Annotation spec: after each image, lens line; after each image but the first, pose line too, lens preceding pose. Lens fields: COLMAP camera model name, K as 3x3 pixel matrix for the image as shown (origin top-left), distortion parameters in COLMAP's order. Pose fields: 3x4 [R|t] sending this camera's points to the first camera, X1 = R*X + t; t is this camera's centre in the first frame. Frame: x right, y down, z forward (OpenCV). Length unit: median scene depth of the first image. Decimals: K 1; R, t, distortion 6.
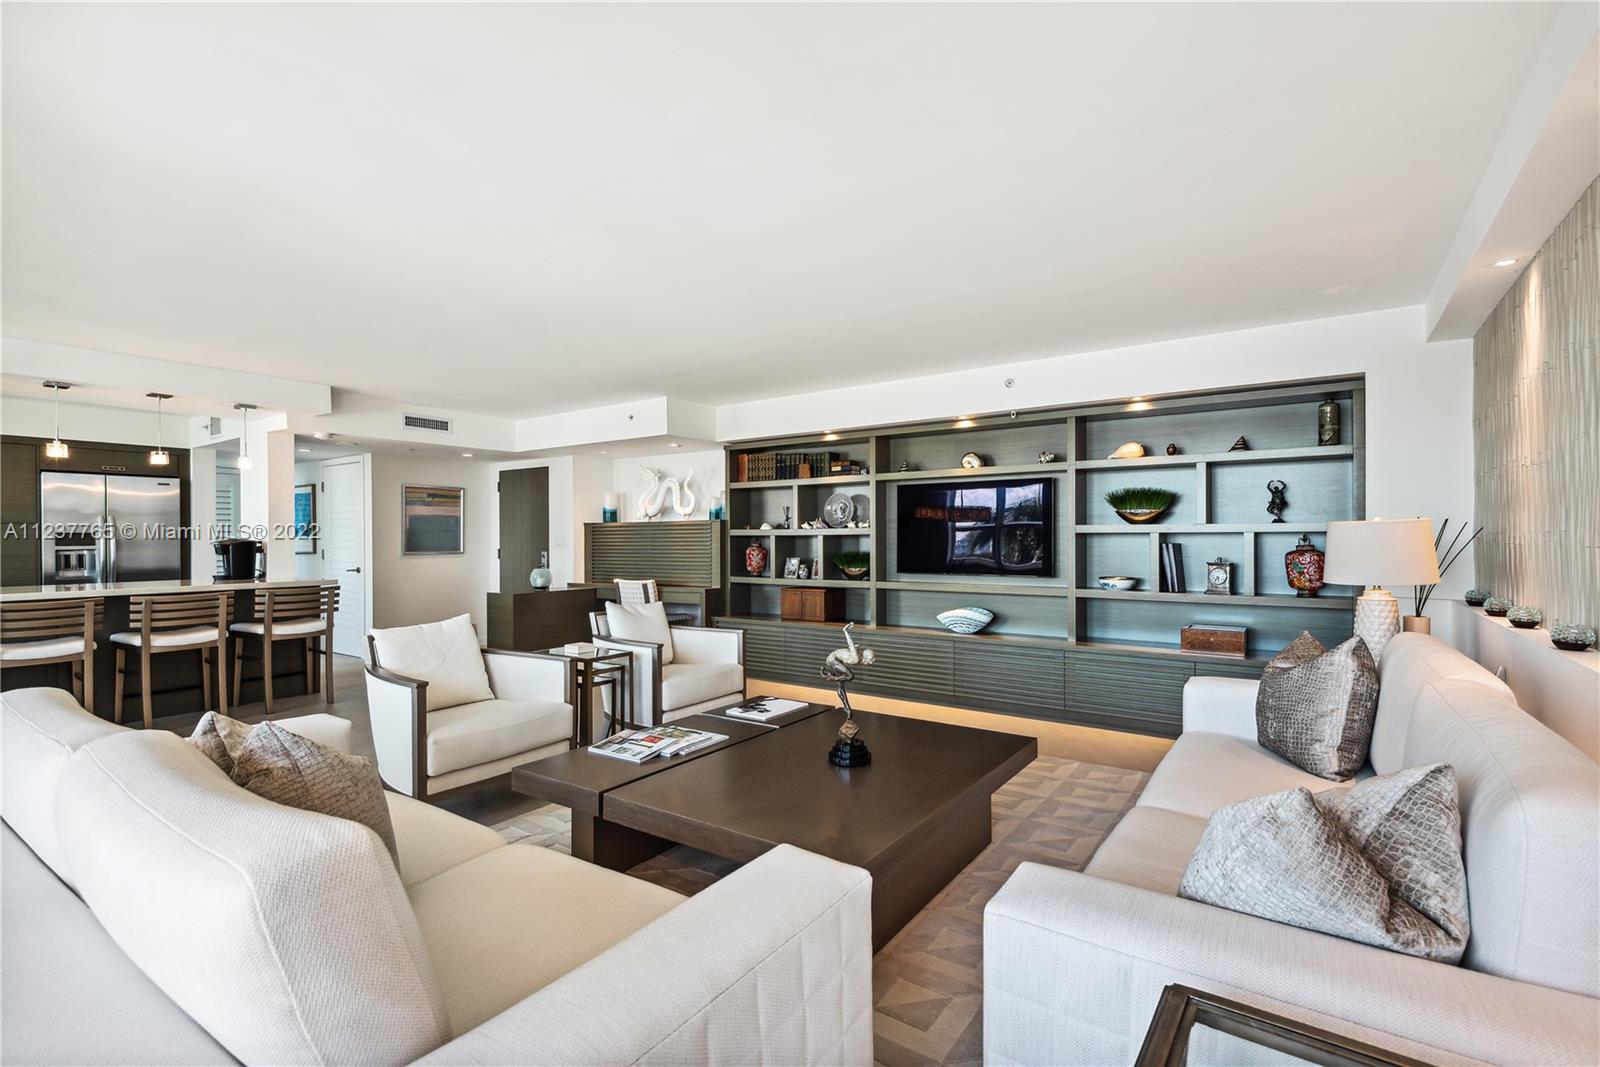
lens RADIAL K [[741.5, 0, 800.0], [0, 741.5, 533.5], [0, 0, 1]] dist [0.022260, 0.000047]
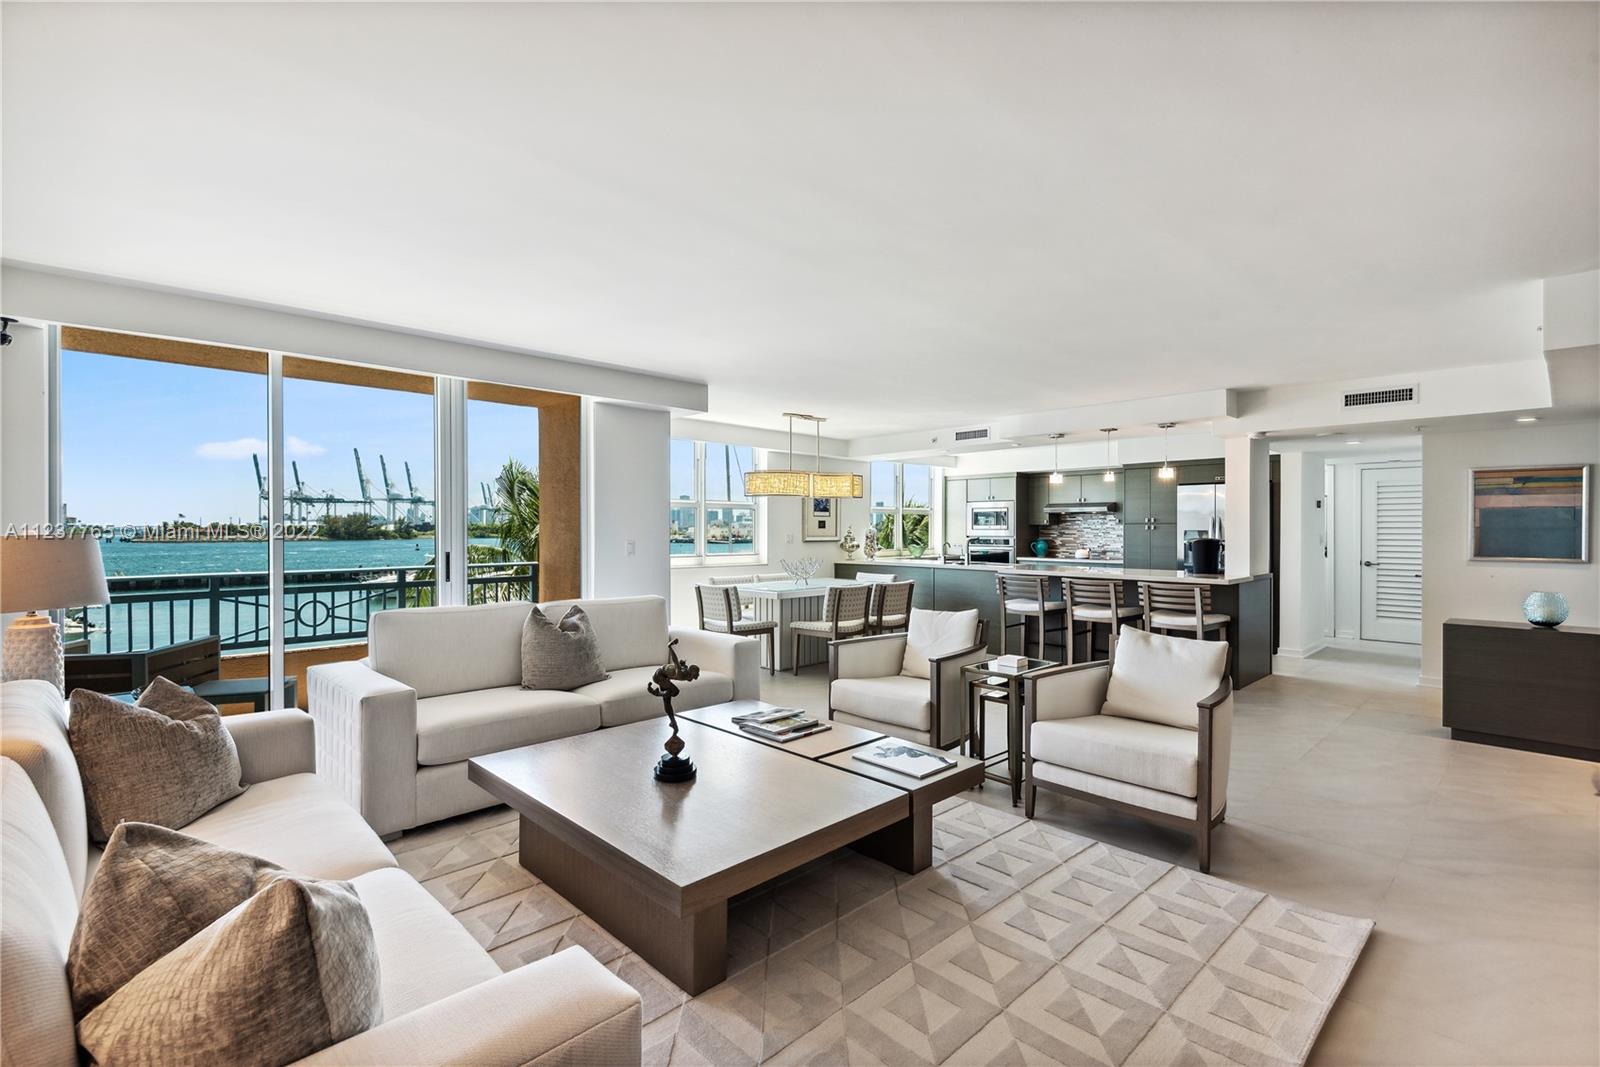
lens RADIAL K [[741.5, 0, 800.0], [0, 741.5, 533.5], [0, 0, 1]] dist [0.022260, 0.000047]
pose [[-0.192888, 0.008425, -0.981185, 0.442222], [0.005811, 0.999955, 0.007444, -0.011894], [0.981204, -0.004266, -0.192929, 0.591678]]
